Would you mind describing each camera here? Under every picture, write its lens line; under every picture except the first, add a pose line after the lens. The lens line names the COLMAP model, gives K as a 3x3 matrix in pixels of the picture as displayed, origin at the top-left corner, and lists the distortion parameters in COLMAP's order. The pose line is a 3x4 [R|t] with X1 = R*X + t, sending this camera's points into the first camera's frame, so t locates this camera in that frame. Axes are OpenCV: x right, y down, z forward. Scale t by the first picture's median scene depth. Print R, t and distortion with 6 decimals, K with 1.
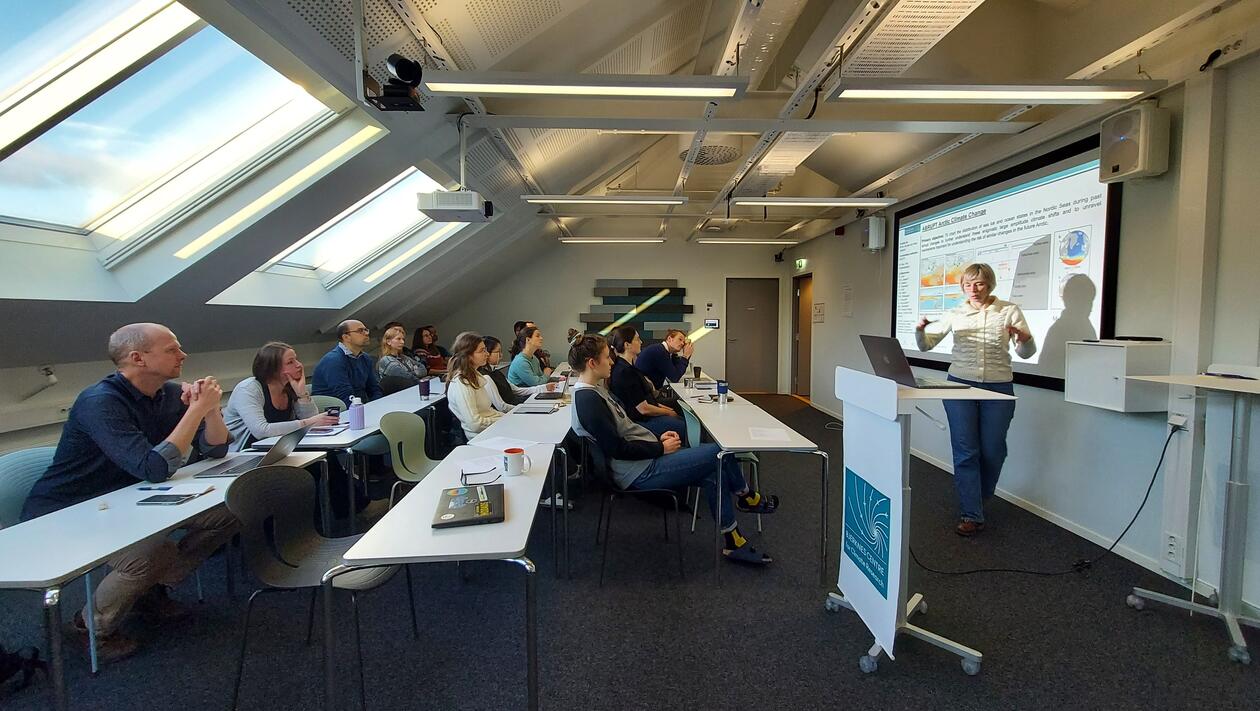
lens RADIAL K [[505.1, 0, 635.2], [0, 505.1, 344.9], [0, 0, 1]] dist [-0.001394, -0.000375]
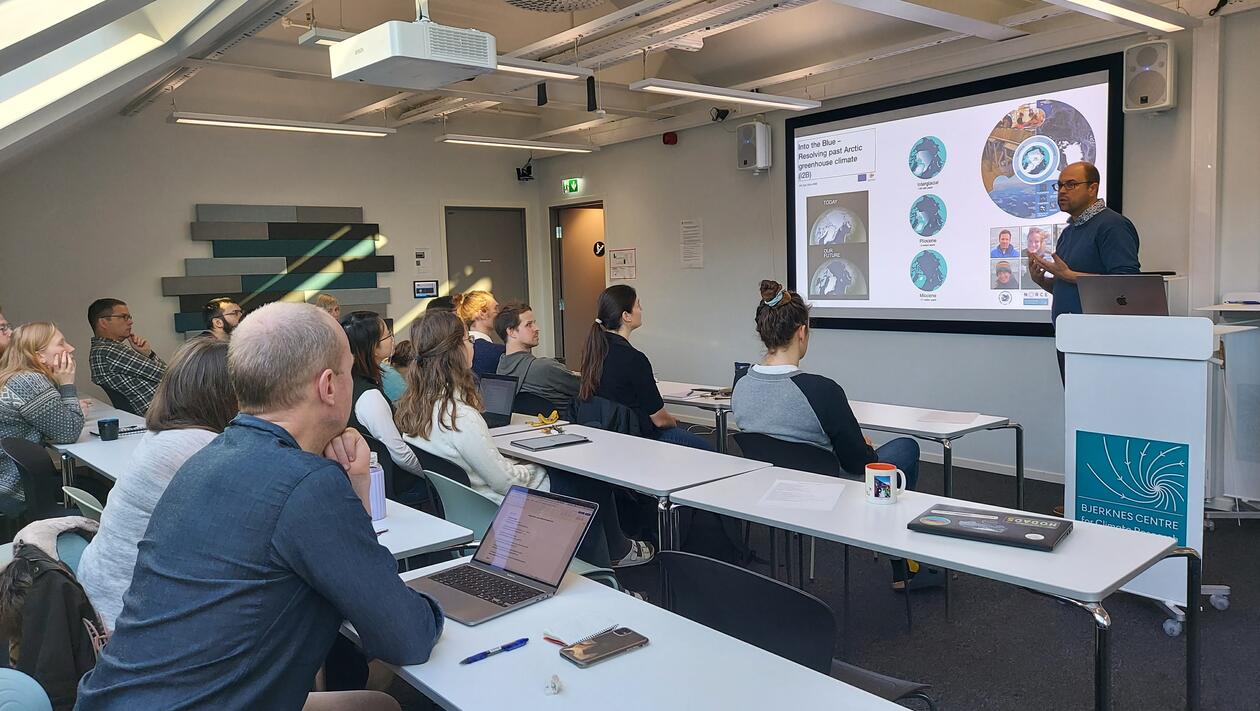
lens RADIAL K [[917.9, 0, 630.0], [0, 917.9, 355.5], [0, 0, 1]] dist [0.000978, 0.005865]
pose [[0.785764, -0.082193, 0.613040, -0.307679], [0.066658, 0.996612, 0.048182, -0.002508], [-0.614924, 0.003004, 0.788581, 0.067010]]
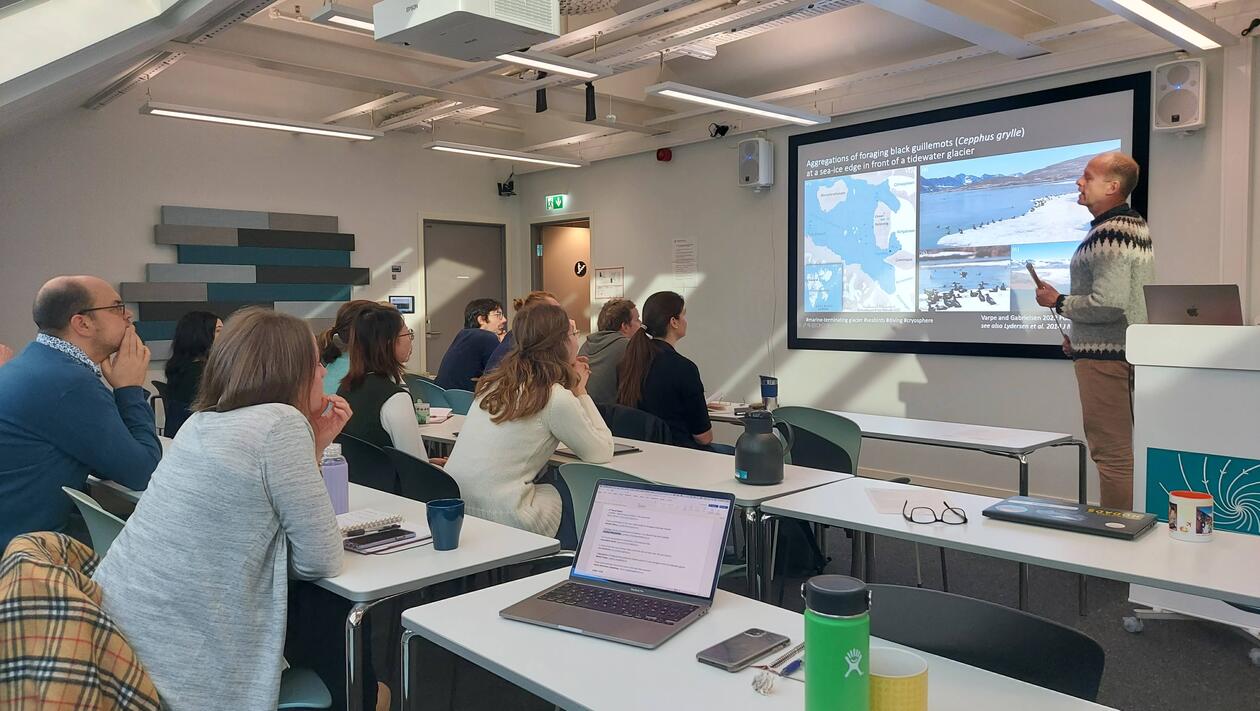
lens RADIAL K [[917.9, 0, 630.0], [0, 917.9, 355.5], [0, 0, 1]] dist [0.000978, 0.005865]
pose [[0.745677, -0.043085, 0.664913, -0.323893], [0.045768, 0.998862, 0.013397, 0.010369], [-0.664734, 0.020442, 0.746800, 0.124933]]
